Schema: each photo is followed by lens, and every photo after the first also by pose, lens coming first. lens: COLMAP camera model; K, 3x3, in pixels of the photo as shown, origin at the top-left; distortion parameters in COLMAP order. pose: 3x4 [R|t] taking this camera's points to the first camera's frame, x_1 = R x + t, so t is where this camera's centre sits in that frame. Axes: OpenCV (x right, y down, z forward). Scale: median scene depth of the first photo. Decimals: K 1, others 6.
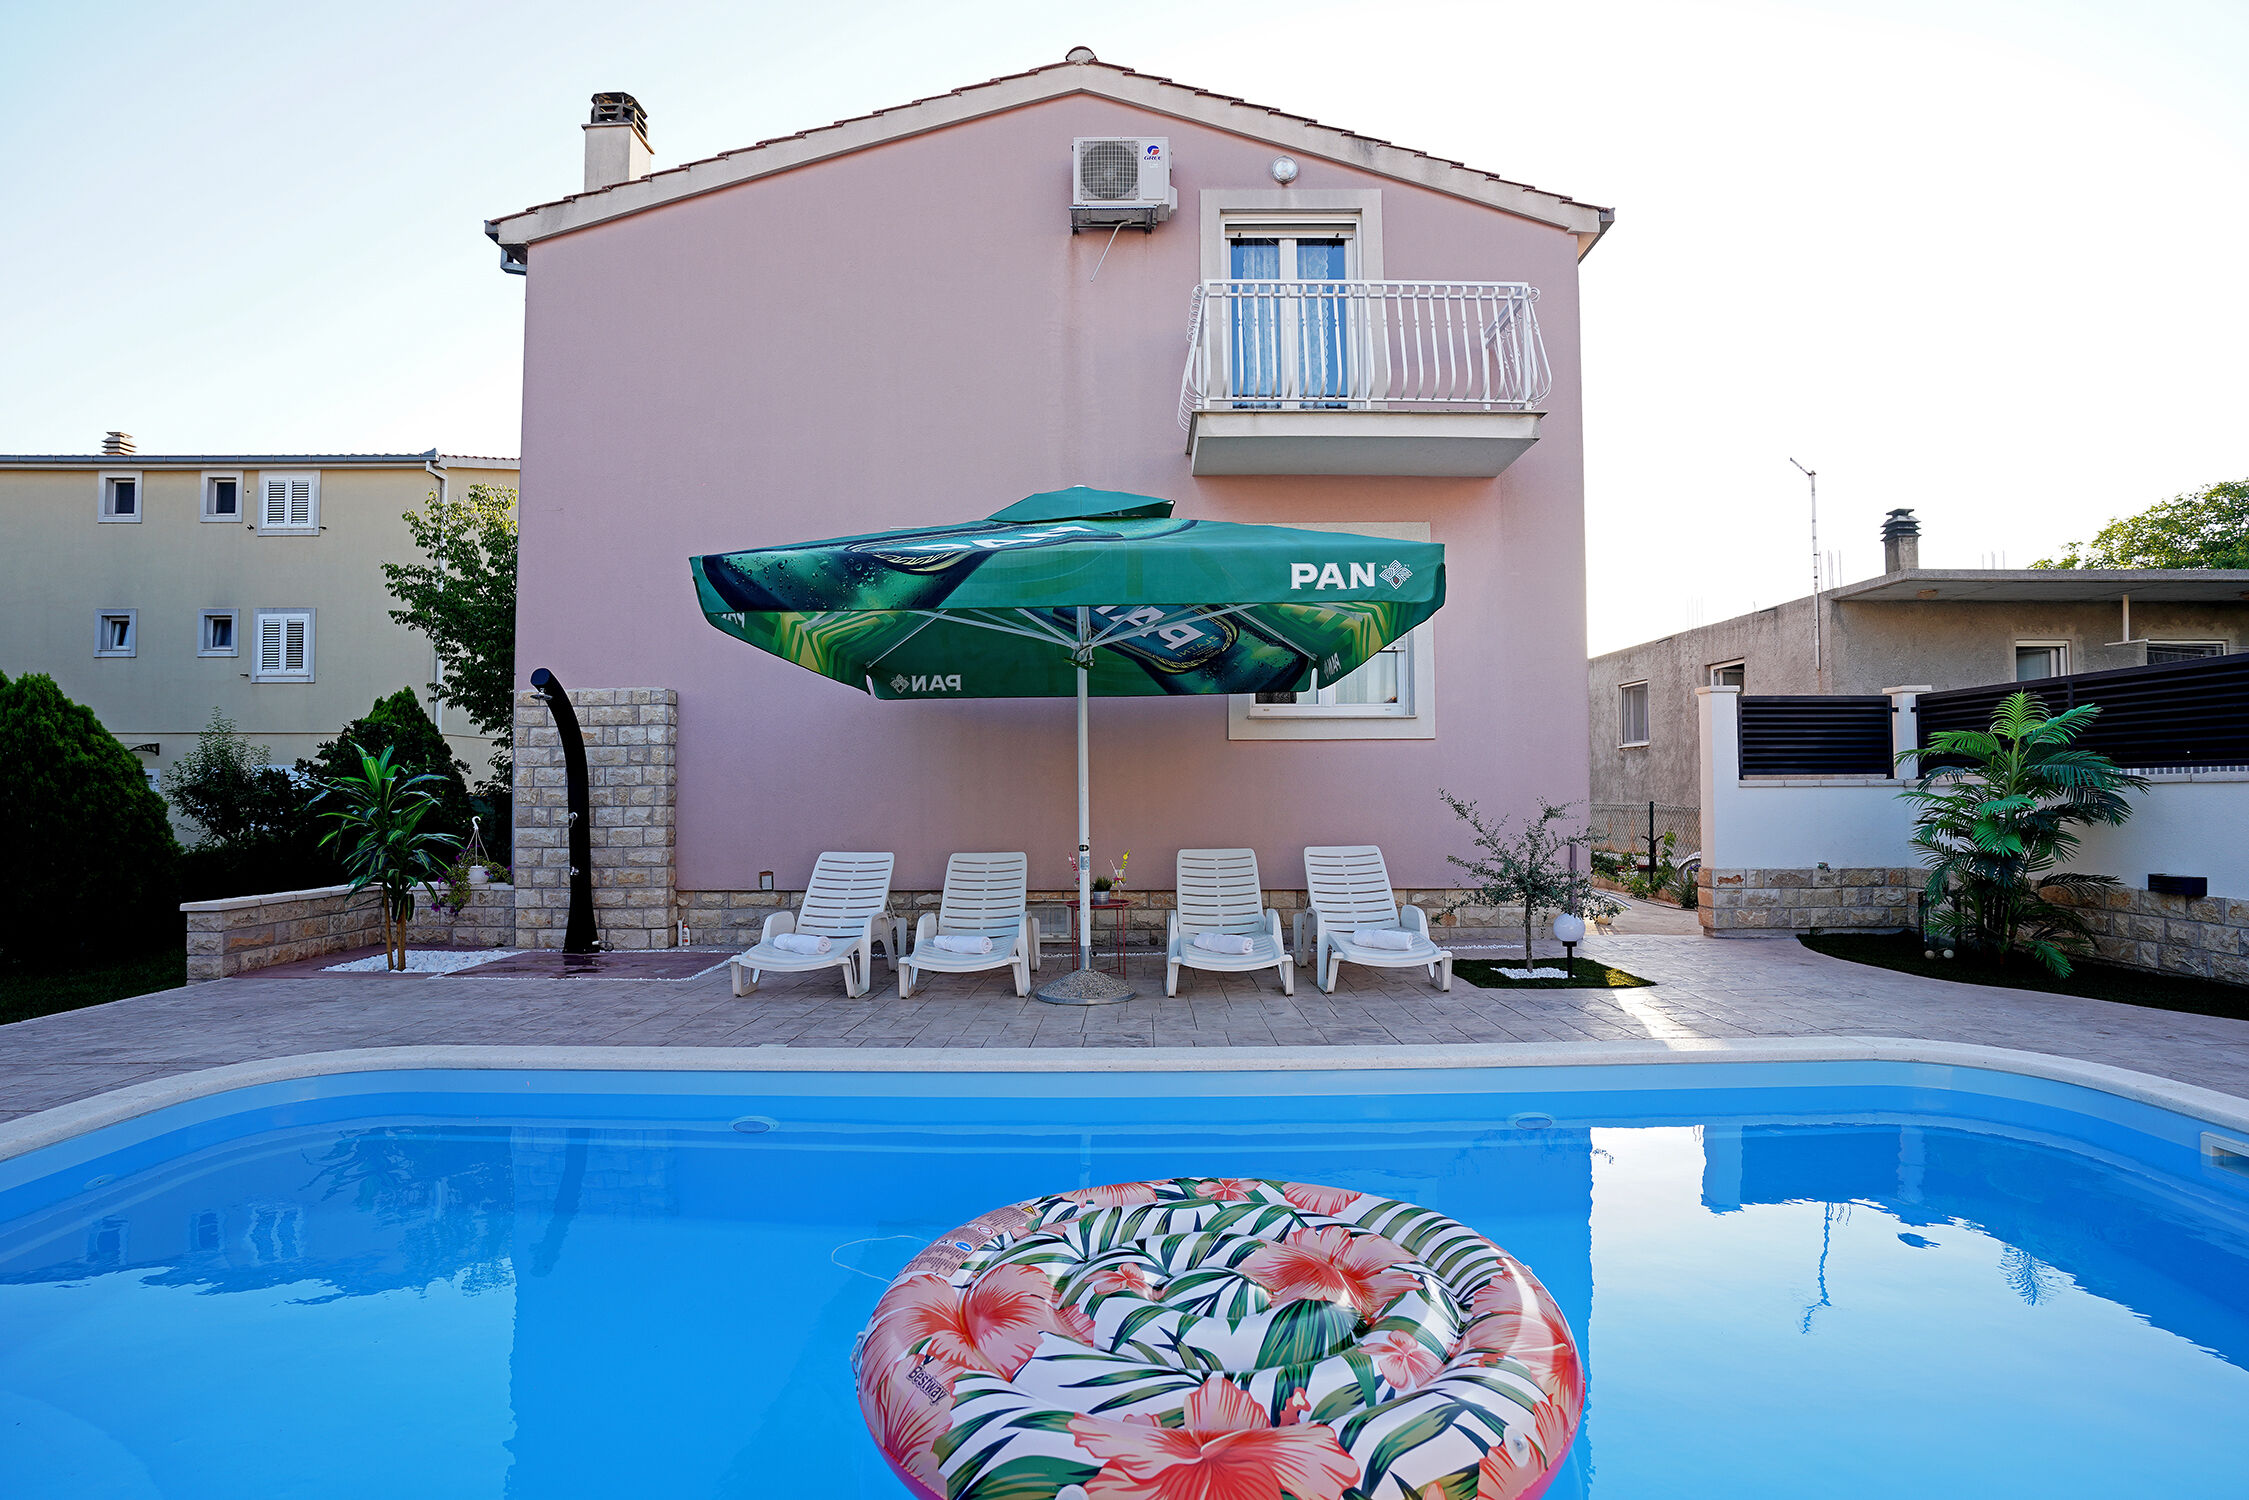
lens RADIAL K [[1096.1, 0, 1120.6], [0, 1096.1, 747.8], [0, 0, 1]] dist [-0.075747, 0.031148]
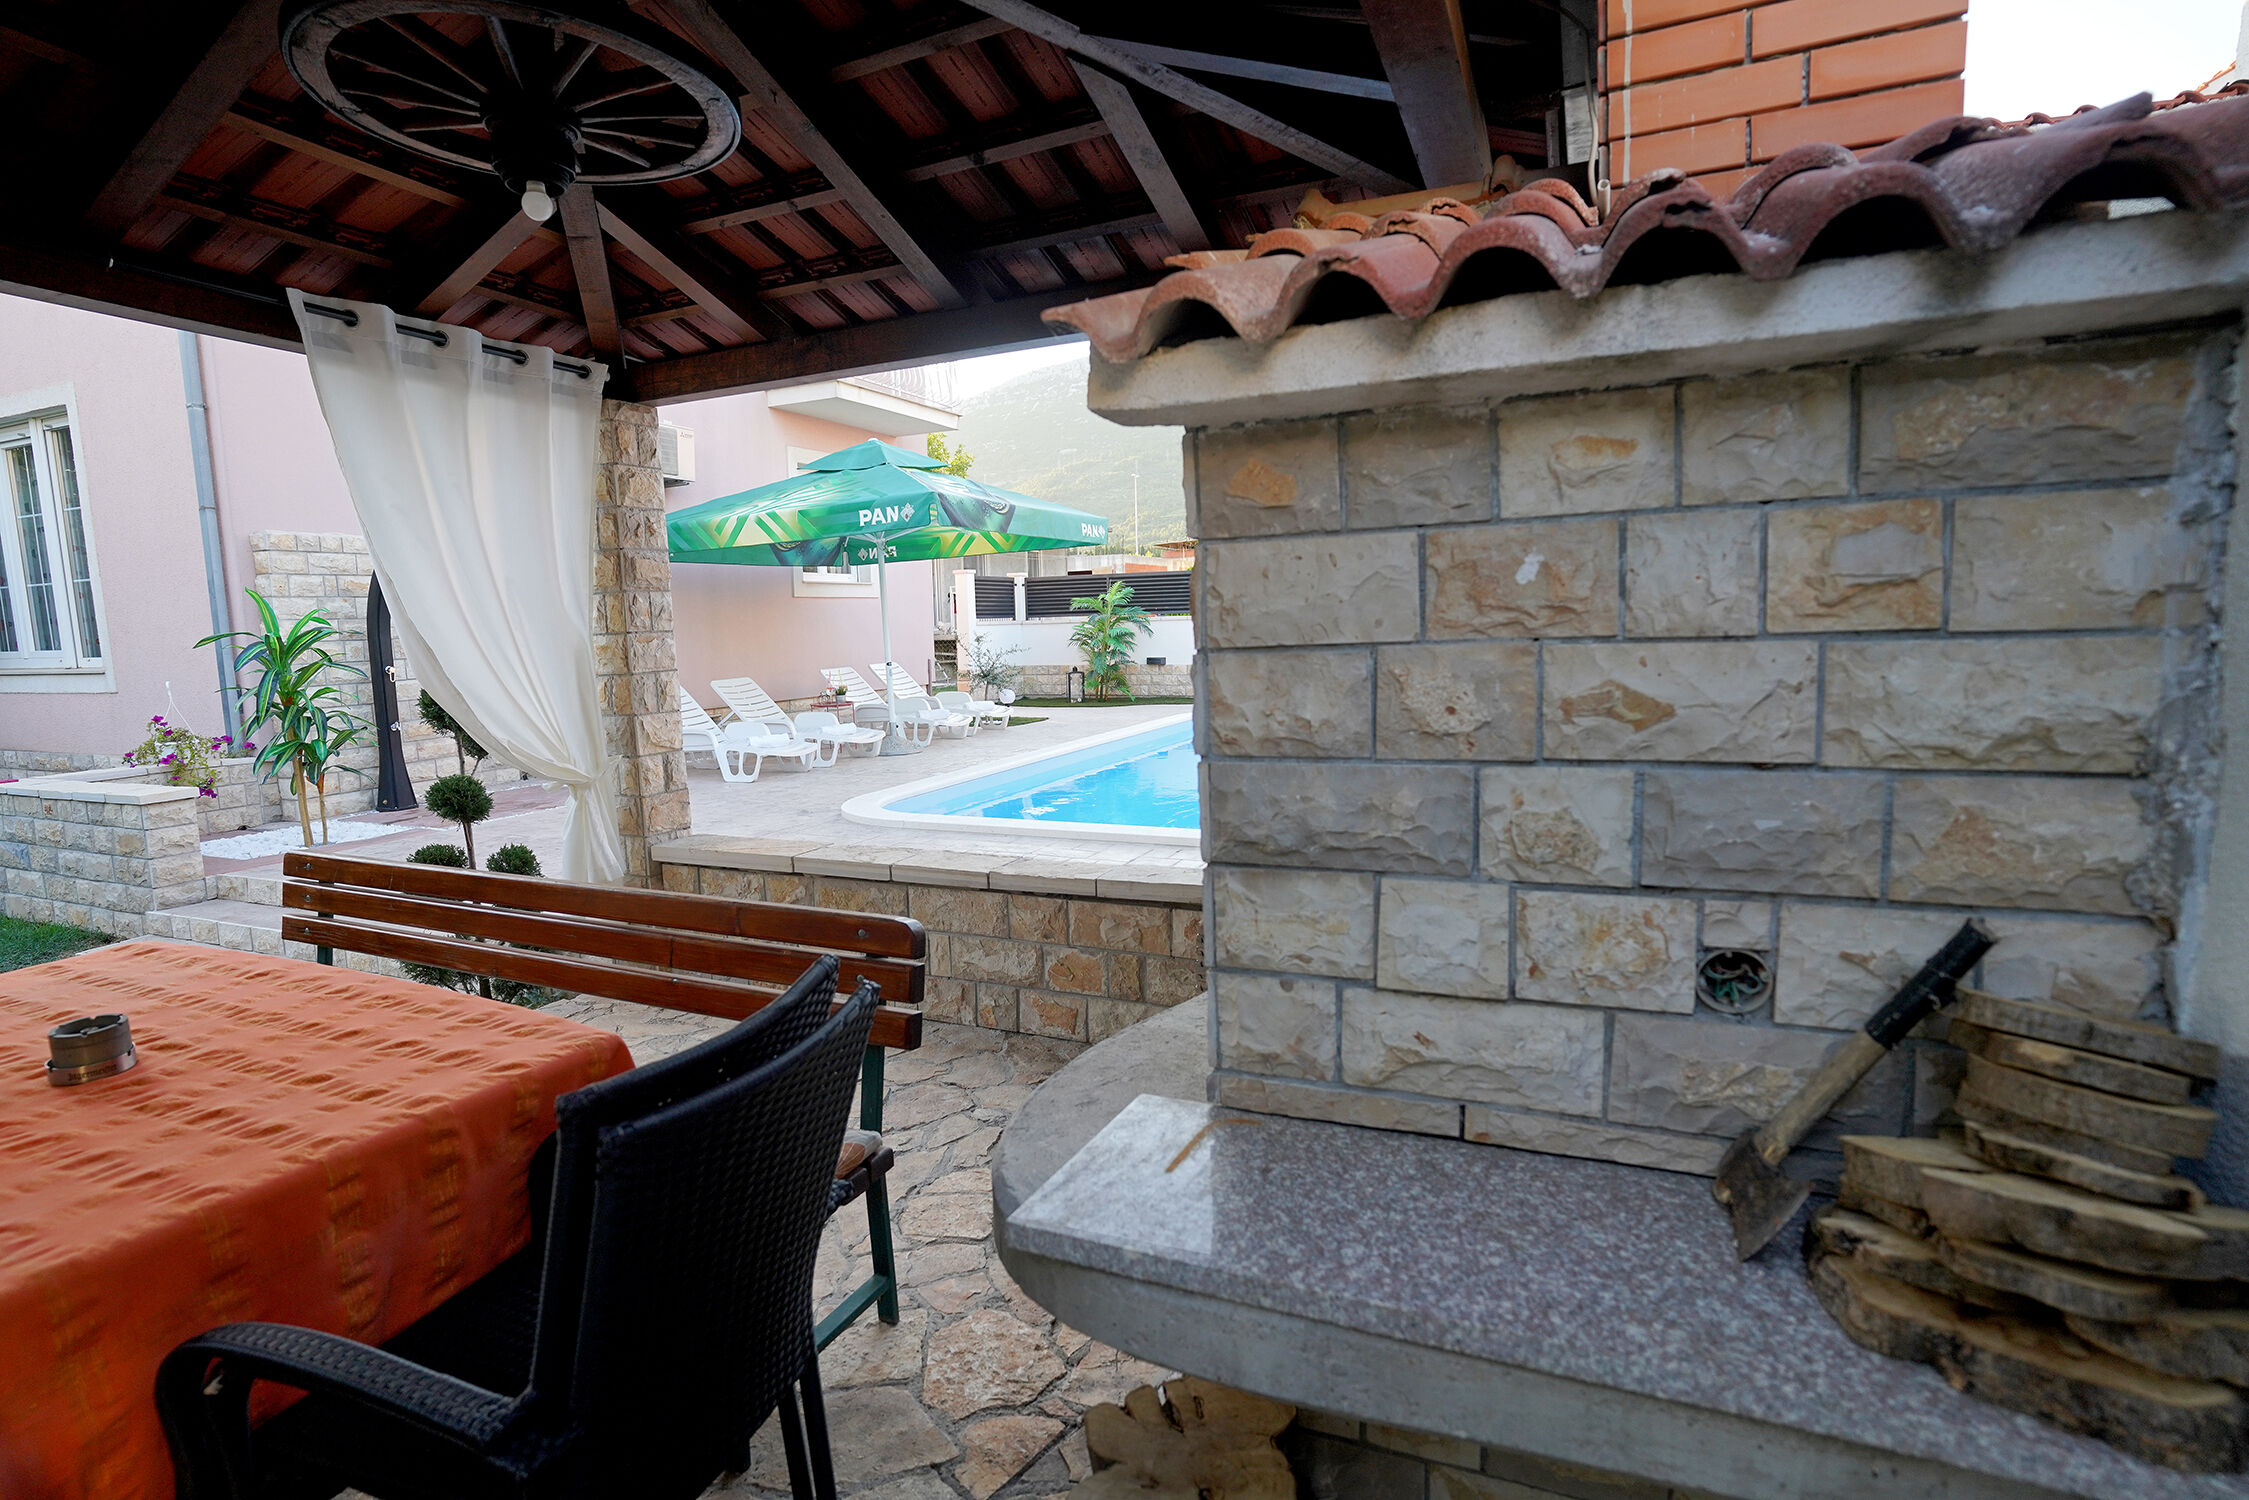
lens RADIAL K [[1096.1, 0, 1113.9], [0, 1096.1, 744.0], [0, 0, 1]] dist [-0.075747, 0.031148]
pose [[0.398565, -0.108761, 0.910669, -1.092571], [-0.014355, 0.992082, 0.124767, 0.000840], [-0.917028, -0.062800, 0.393848, 0.023546]]
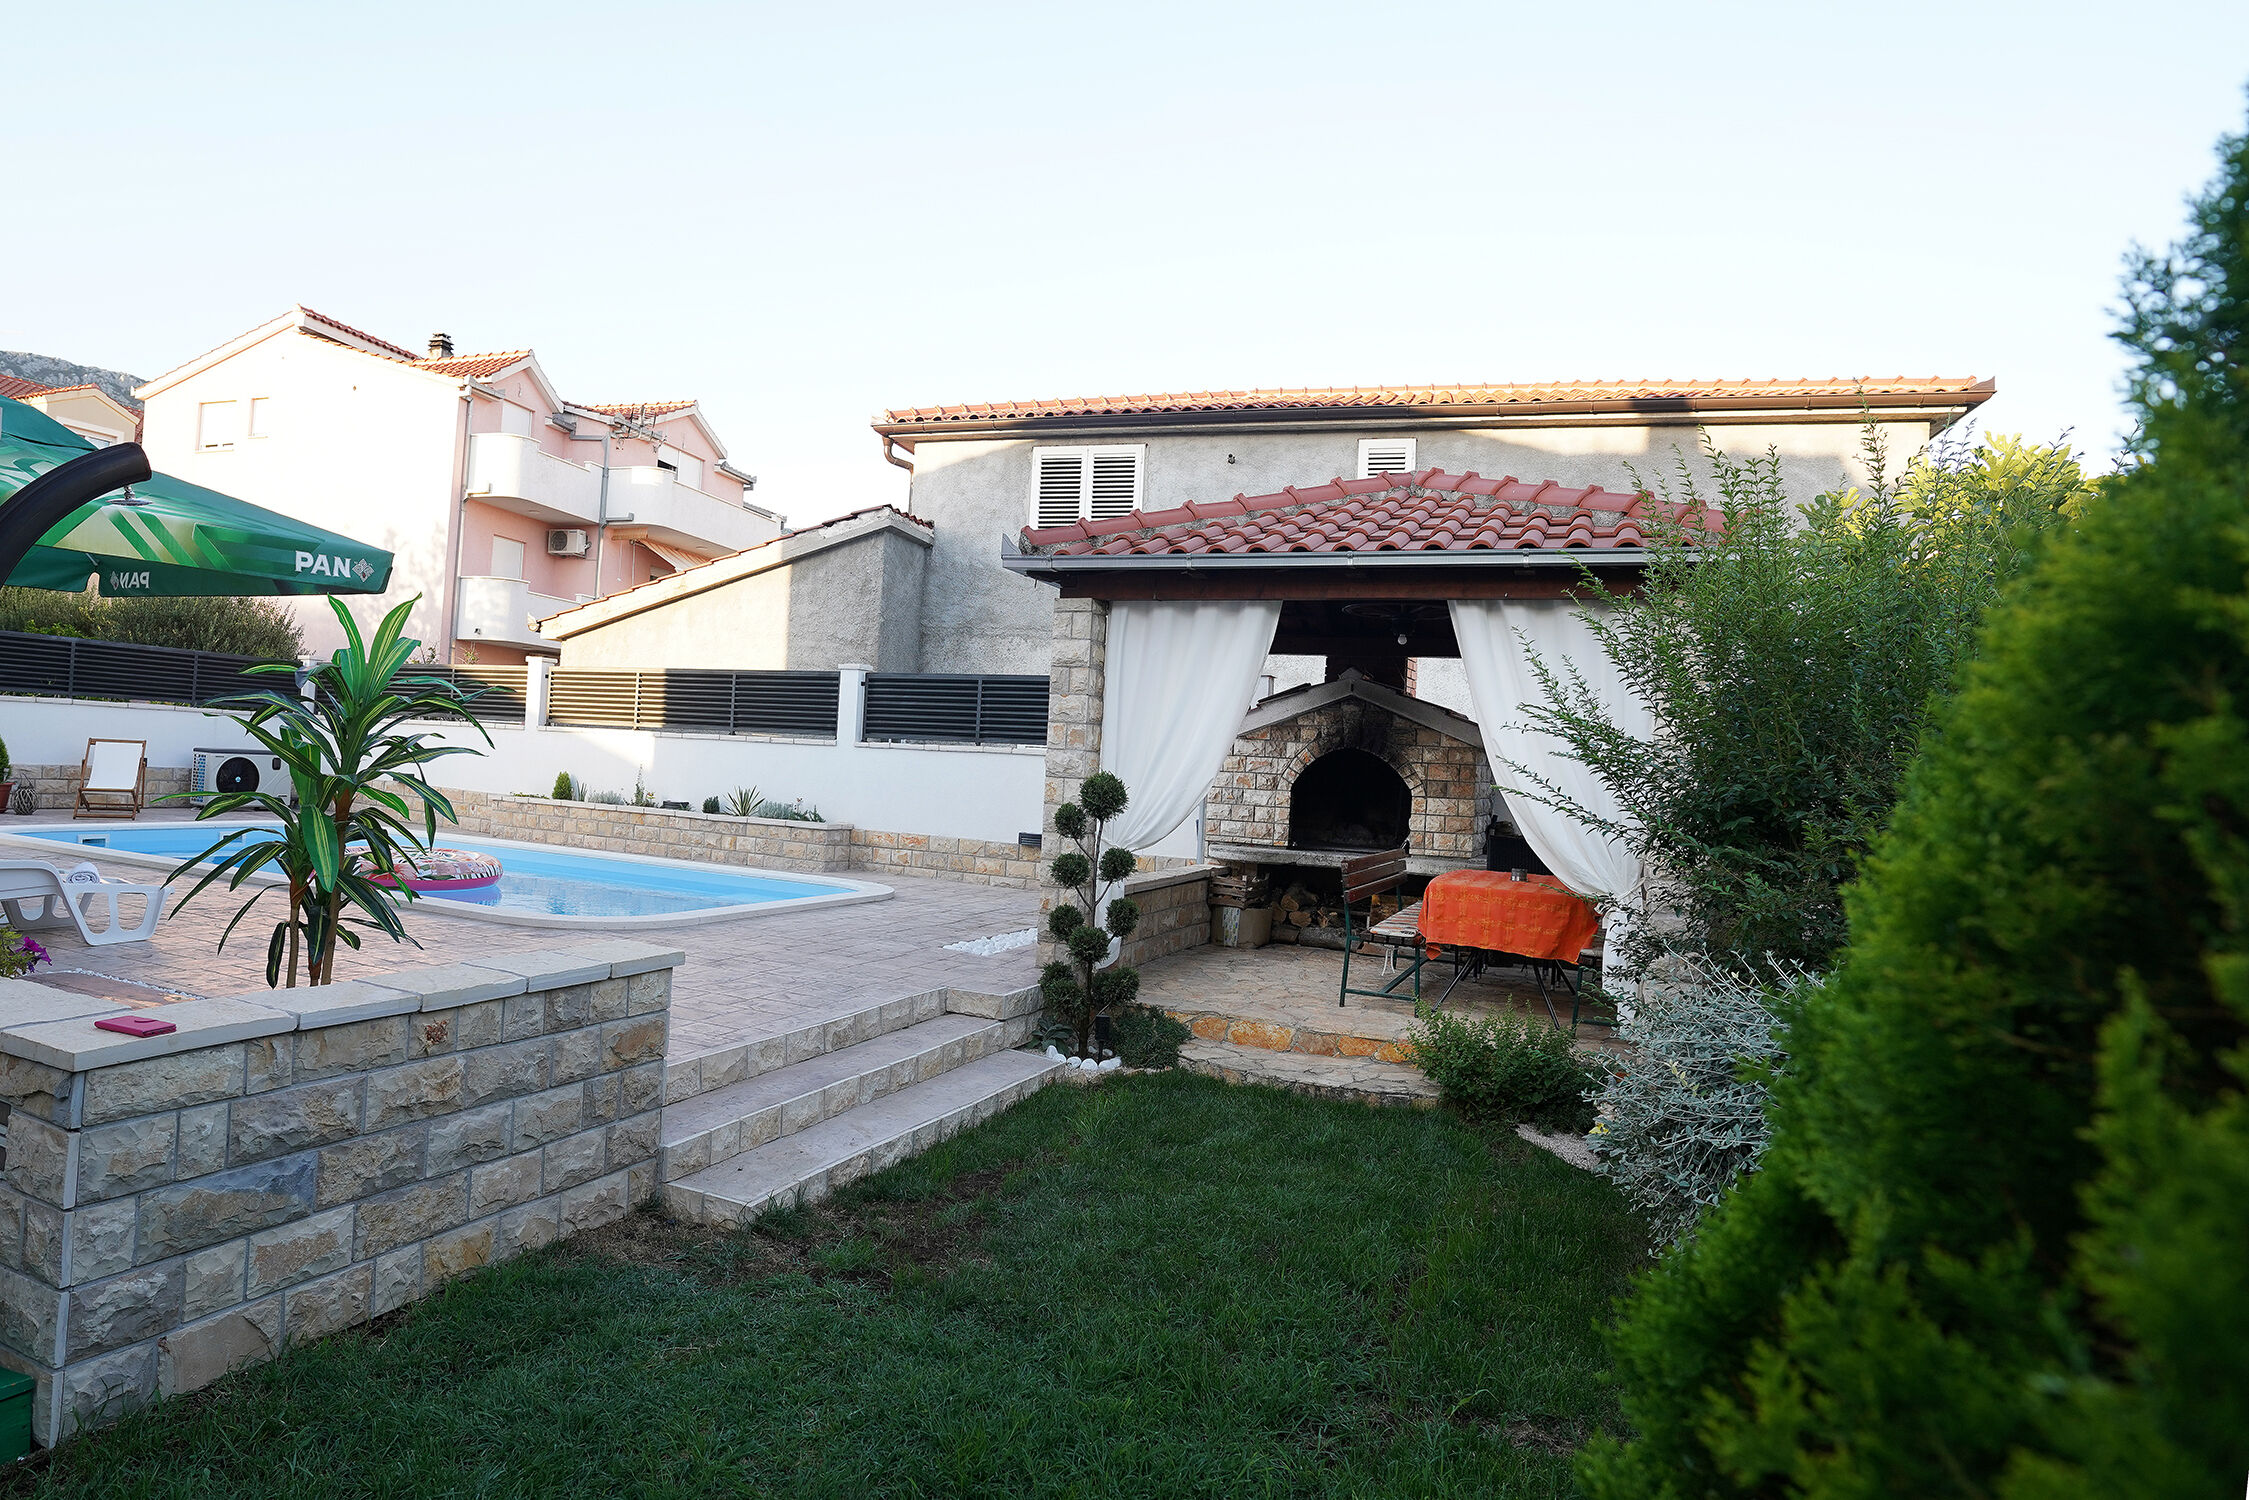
lens RADIAL K [[1285.1, 0, 1005.6], [0, 1285.1, 747.0], [0, 0, 1]] dist [-0.079844, 0.008695]
pose [[-0.897386, -0.040070, 0.439423, -1.065081], [-0.070774, 0.996045, -0.053707, 0.062705], [-0.435534, -0.079296, -0.896673, 1.216418]]
